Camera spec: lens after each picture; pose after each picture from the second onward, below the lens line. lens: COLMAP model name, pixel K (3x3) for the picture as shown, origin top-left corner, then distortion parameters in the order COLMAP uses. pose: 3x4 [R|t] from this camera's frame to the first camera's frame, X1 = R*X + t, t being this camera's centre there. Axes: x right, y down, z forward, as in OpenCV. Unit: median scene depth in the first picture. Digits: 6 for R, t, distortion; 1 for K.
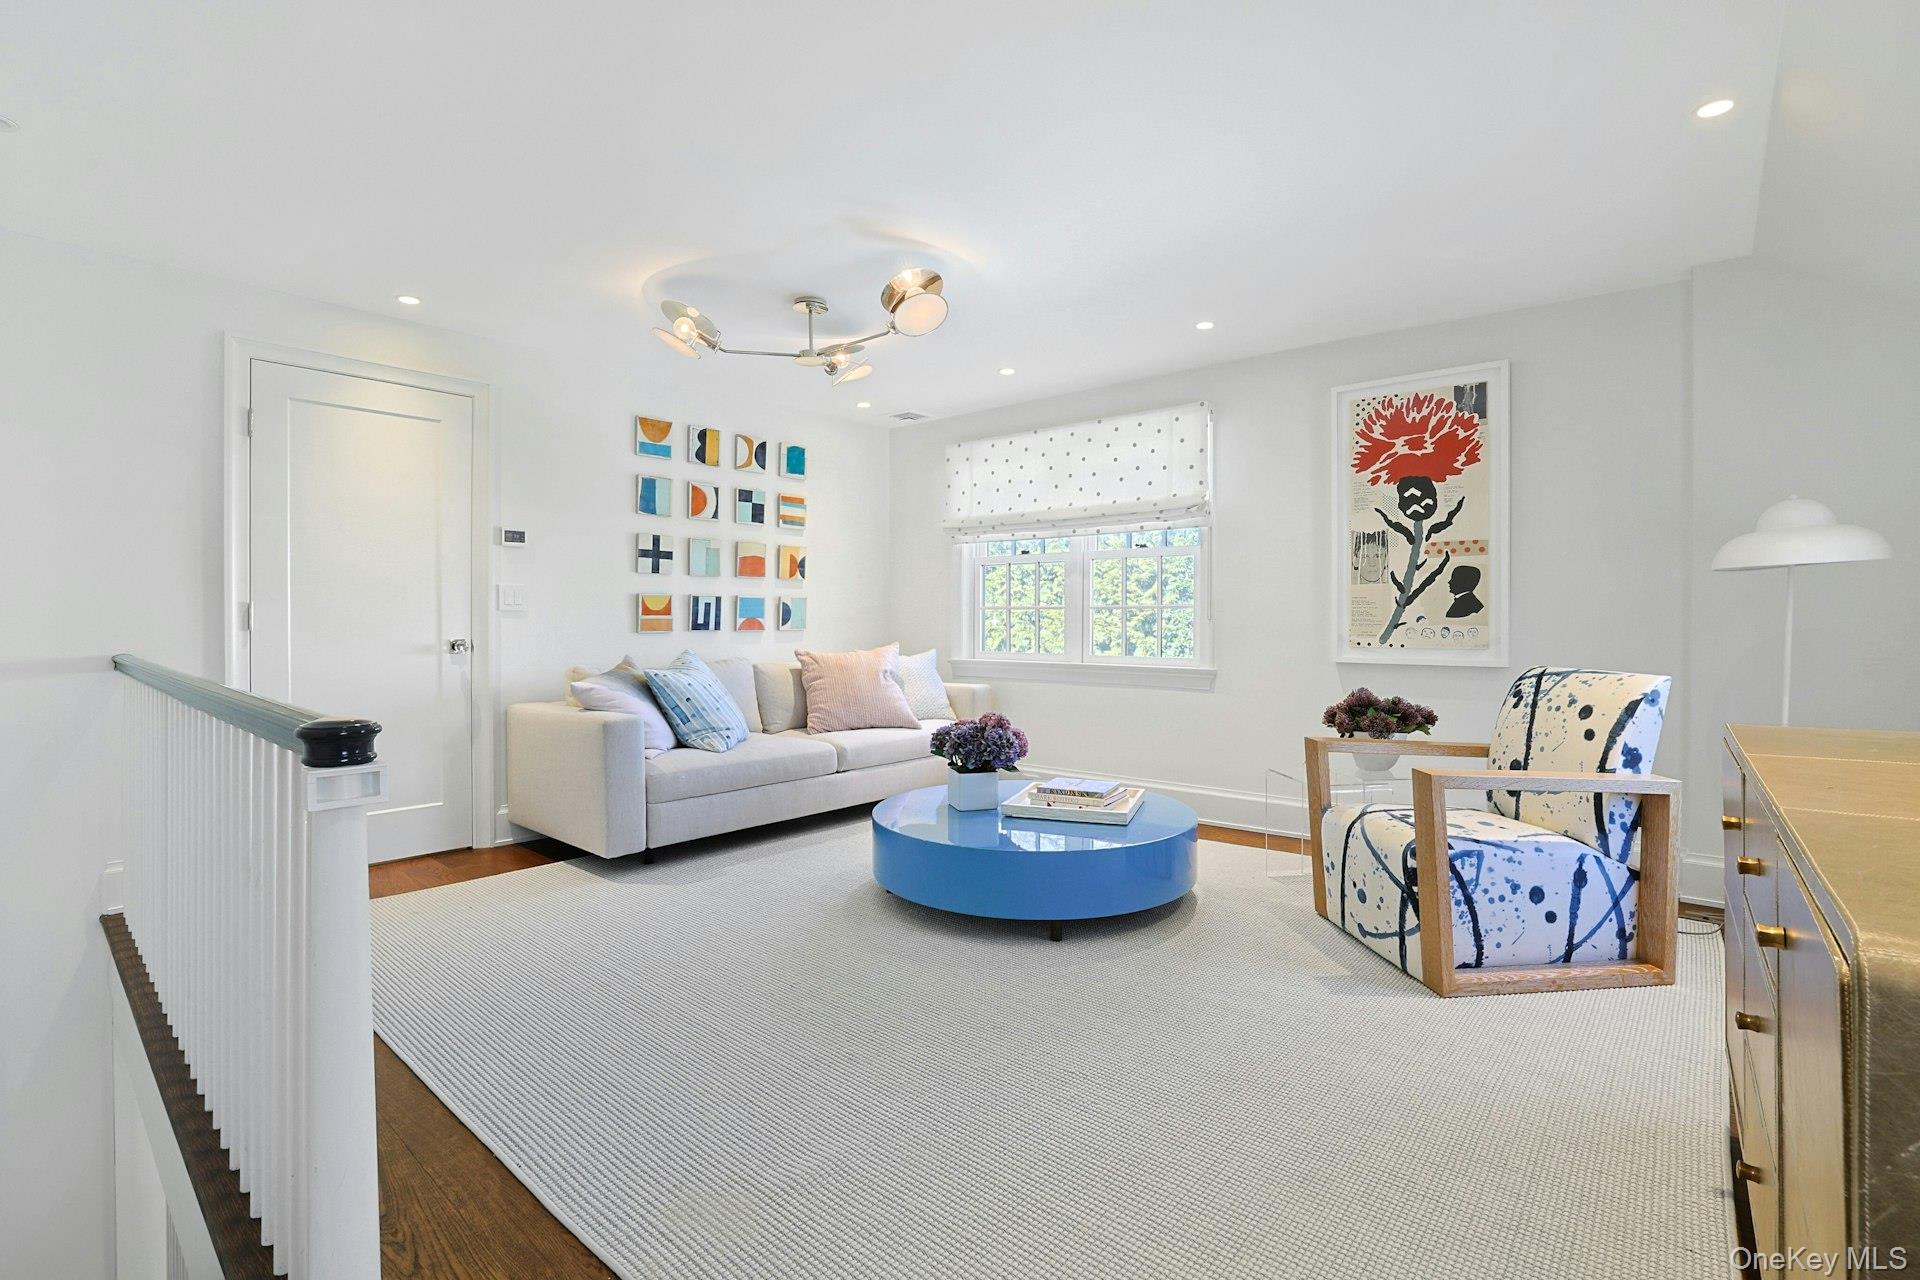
lens RADIAL K [[875.2, 0, 962.0], [0, 875.2, 635.2], [0, 0, 1]] dist [-0.014727, 0.001317]
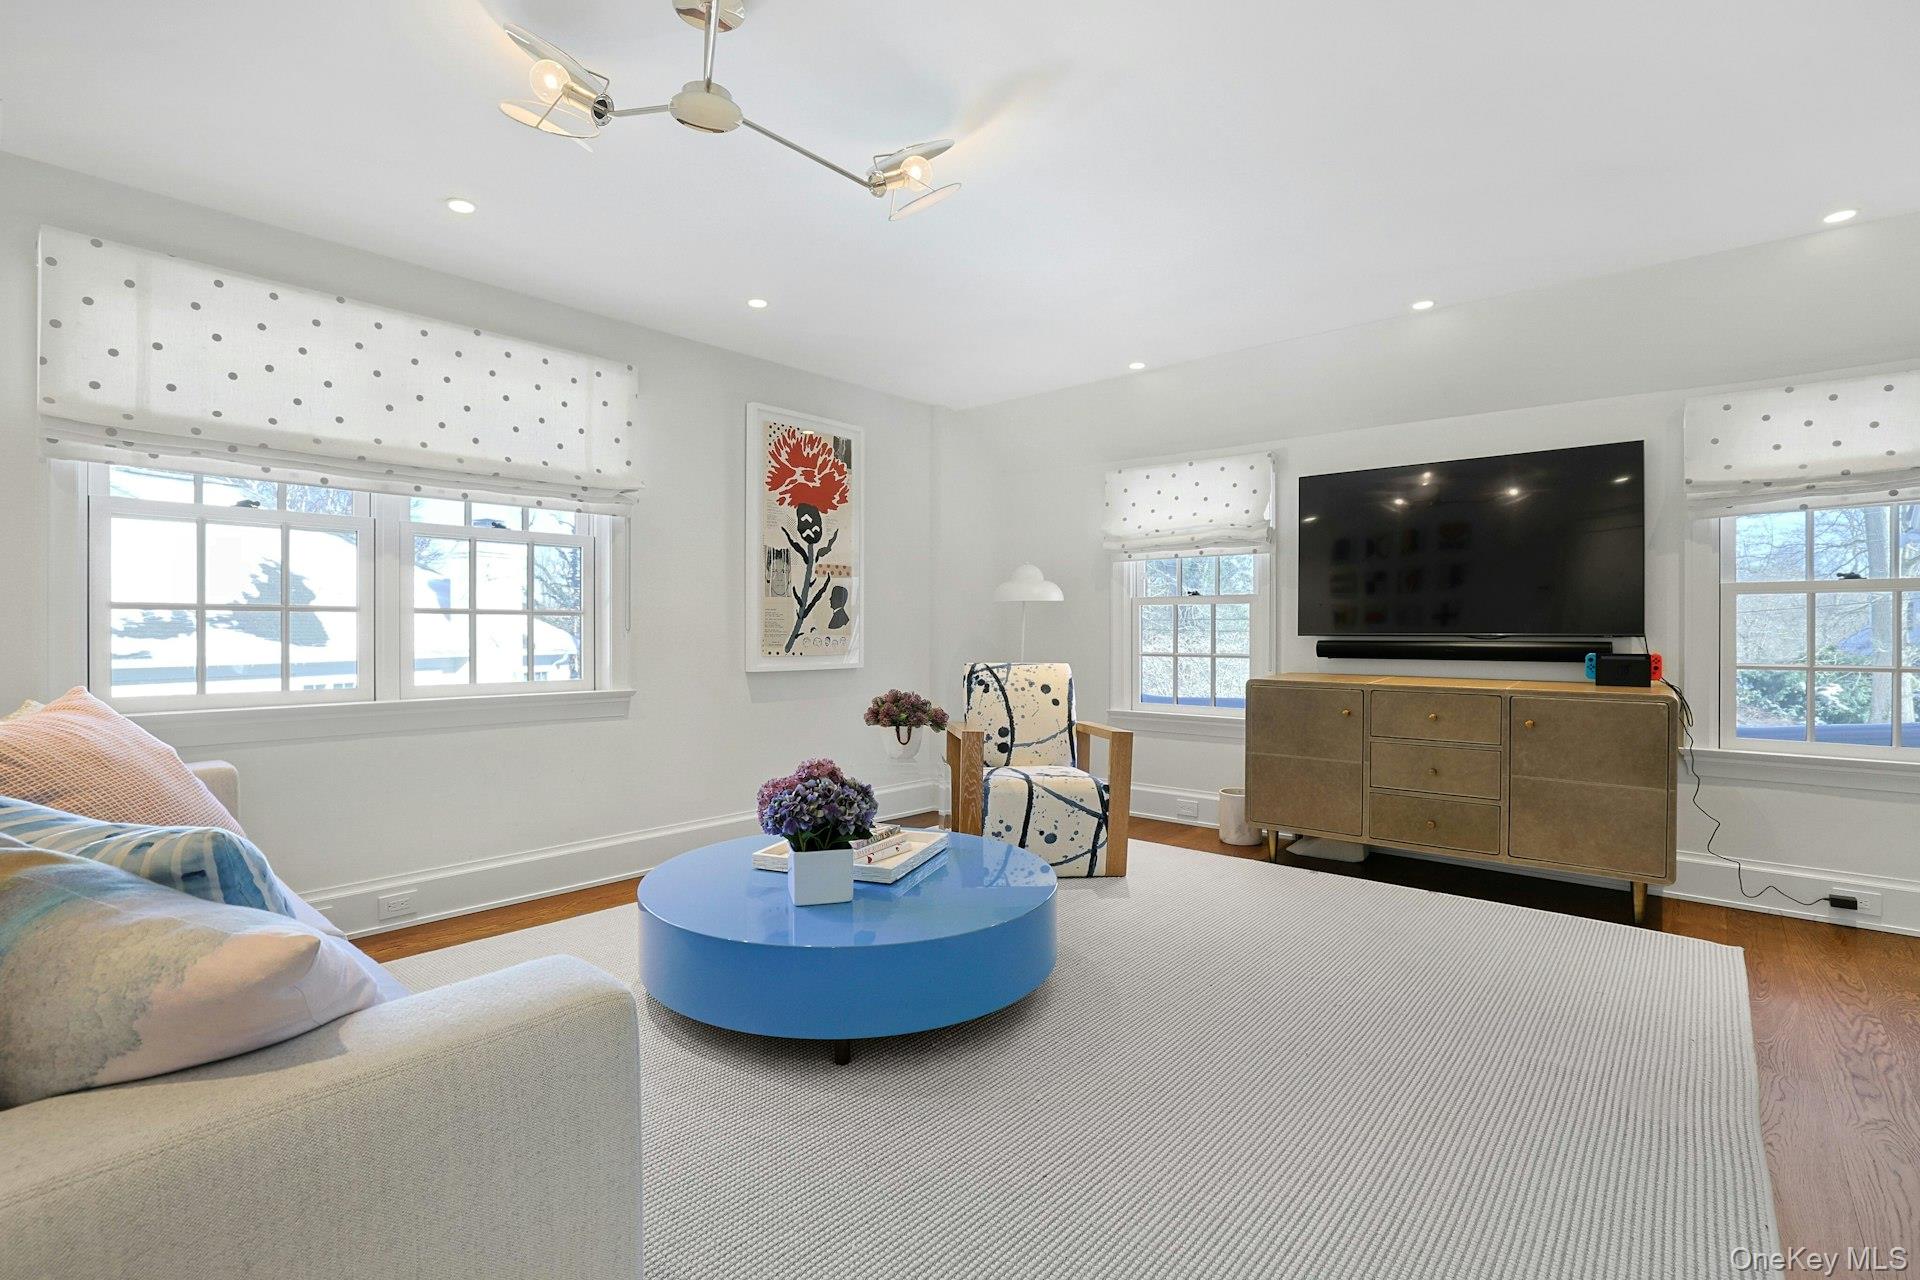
lens RADIAL K [[875.2, 0, 960.4], [0, 875.2, 636.3], [0, 0, 1]] dist [-0.014727, 0.001317]
pose [[0.031127, -0.004911, 0.999503, -0.613754], [0.018142, 0.999826, 0.004348, -0.011587], [-0.999351, 0.017998, 0.031211, 0.766502]]
